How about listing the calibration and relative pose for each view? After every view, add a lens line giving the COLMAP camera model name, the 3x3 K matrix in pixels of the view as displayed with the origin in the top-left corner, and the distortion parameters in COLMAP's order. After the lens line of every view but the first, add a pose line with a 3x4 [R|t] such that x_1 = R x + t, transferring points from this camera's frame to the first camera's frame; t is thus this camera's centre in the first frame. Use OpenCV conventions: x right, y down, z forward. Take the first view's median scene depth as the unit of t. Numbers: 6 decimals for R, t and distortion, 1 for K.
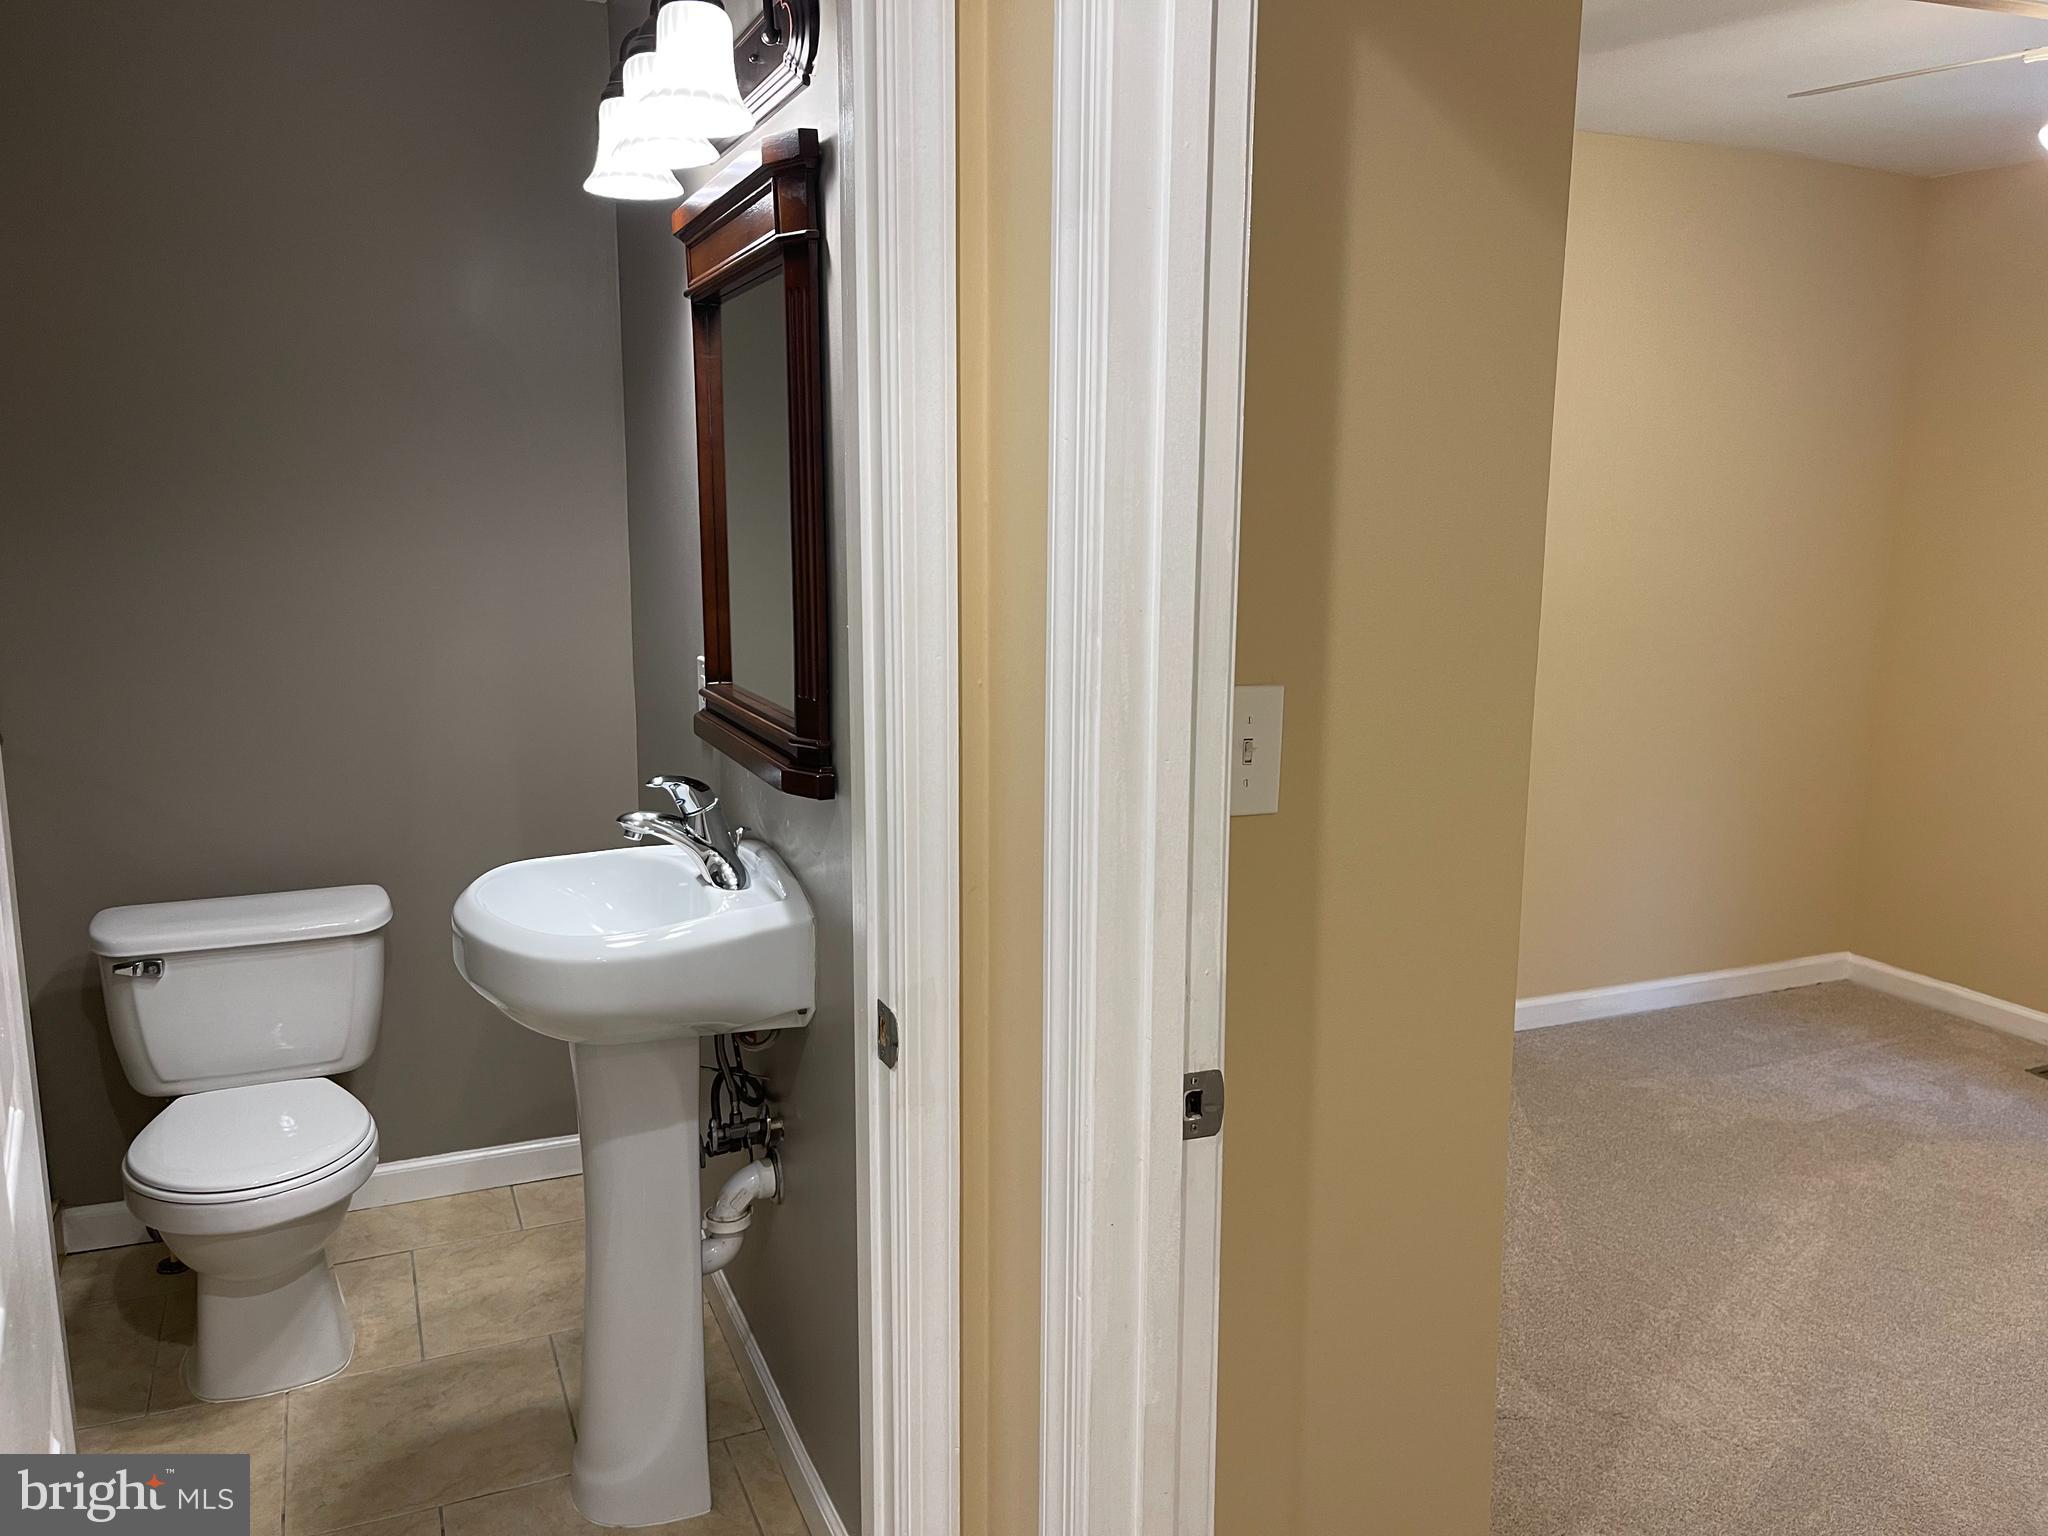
lens RADIAL K [[1581.4, 0, 1024.0], [0, 1581.4, 768.0], [0, 0, 1]] dist [0.065157, -0.116557]
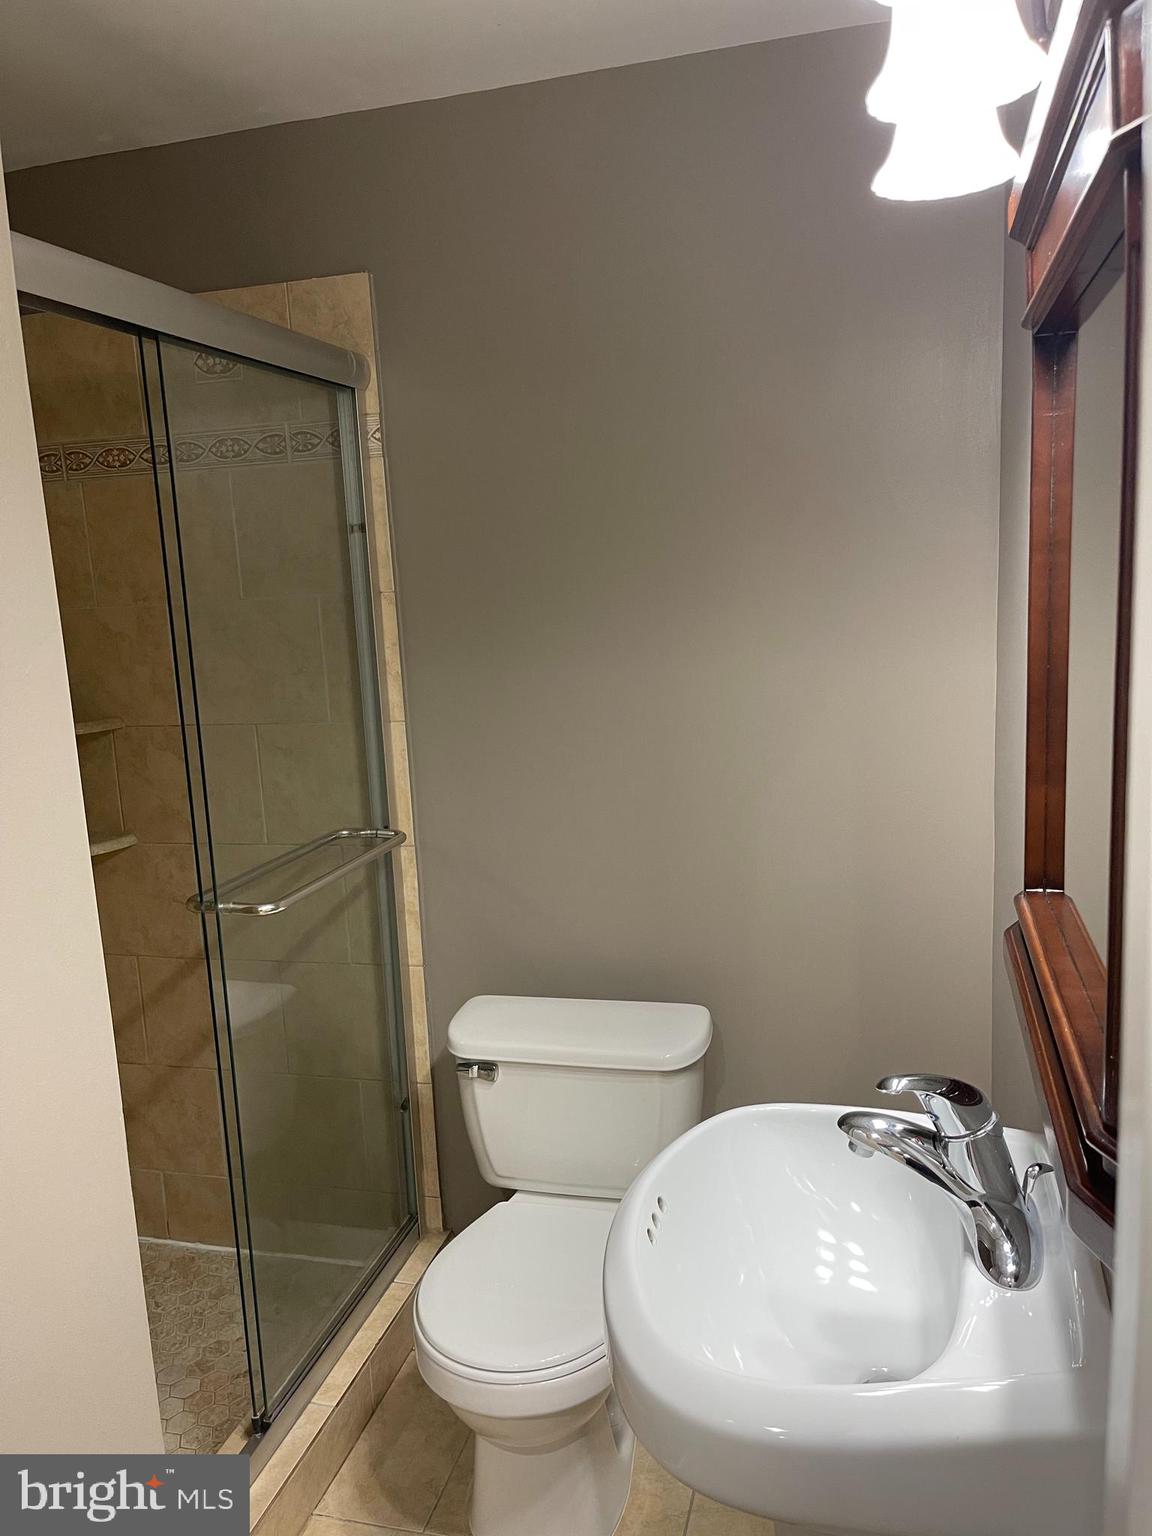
lens RADIAL K [[1186.0, 0, 576.0], [0, 1186.0, 768.0], [0, 0, 1]] dist [0.065157, -0.116557]
pose [[0.786619, 0.061392, -0.614379, -0.037869], [-0.056140, 0.998034, 0.027849, -0.109882], [0.614881, 0.012585, 0.788519, 0.469998]]
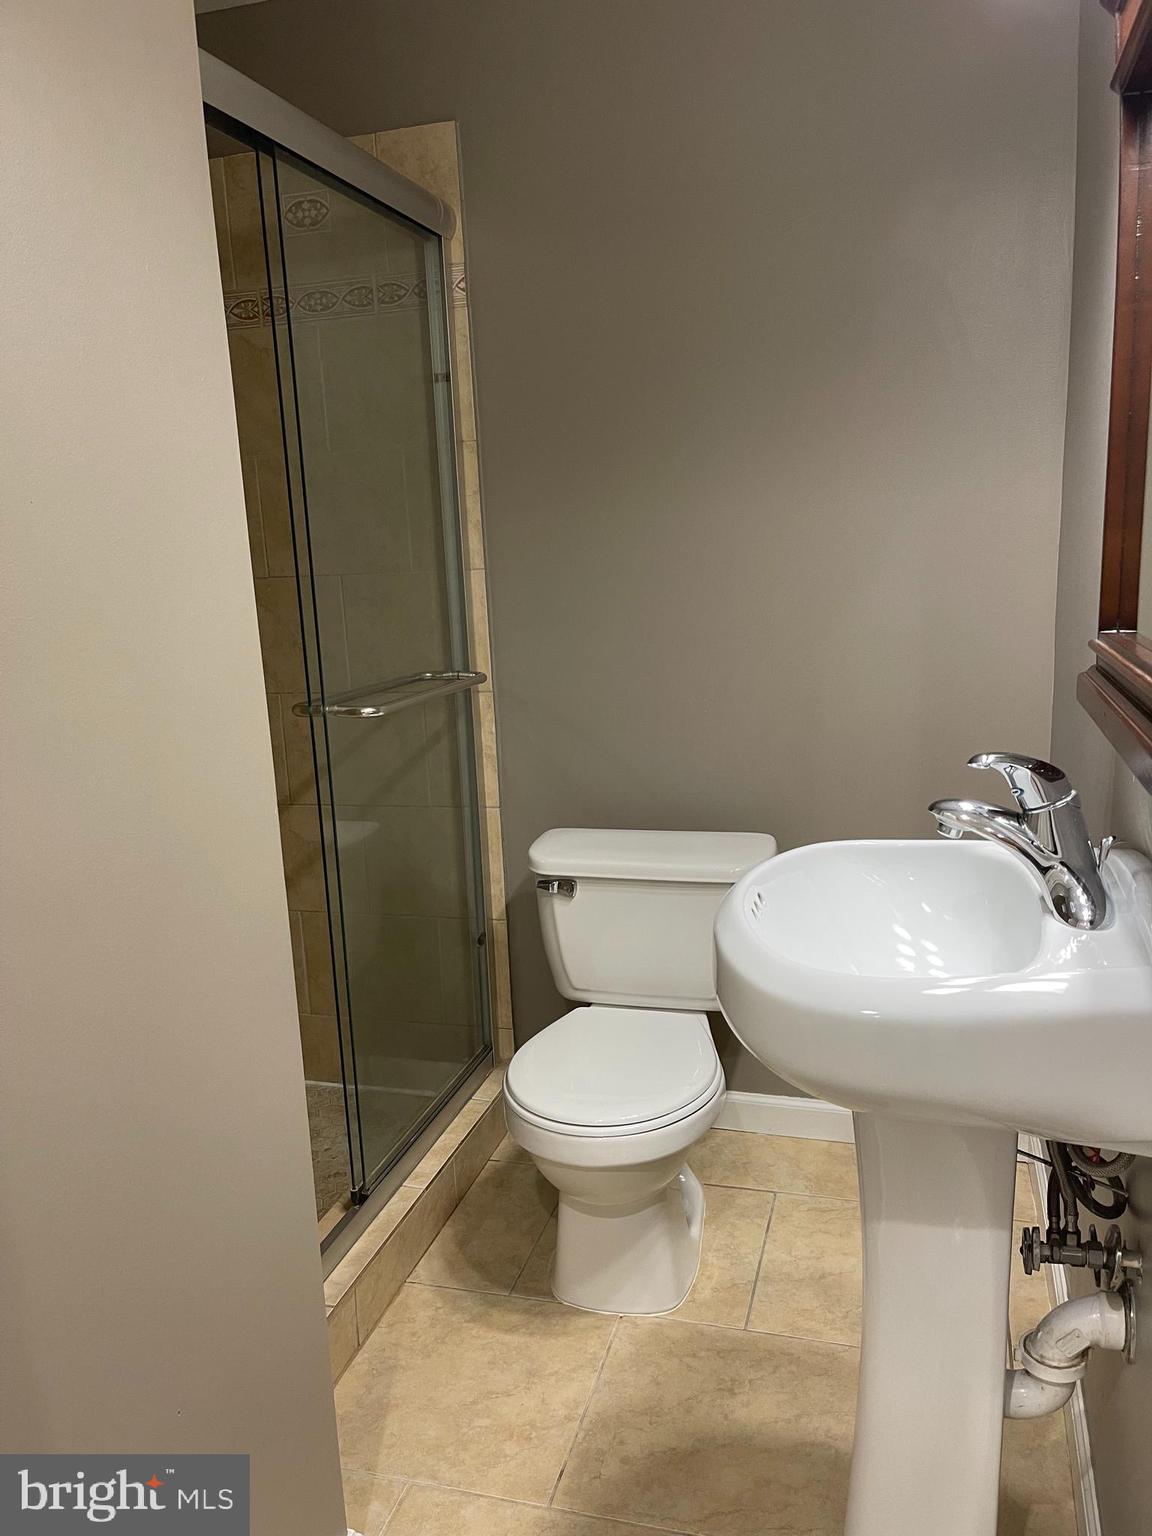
lens RADIAL K [[1188.0, 0, 584.0], [0, 1188.0, 786.6], [0, 0, 1]] dist [0.022858, 0.002049]
pose [[0.773786, 0.095778, -0.626164, -0.030150], [-0.065080, 0.995292, 0.071816, -0.005804], [0.630095, -0.014819, 0.776377, 0.413510]]
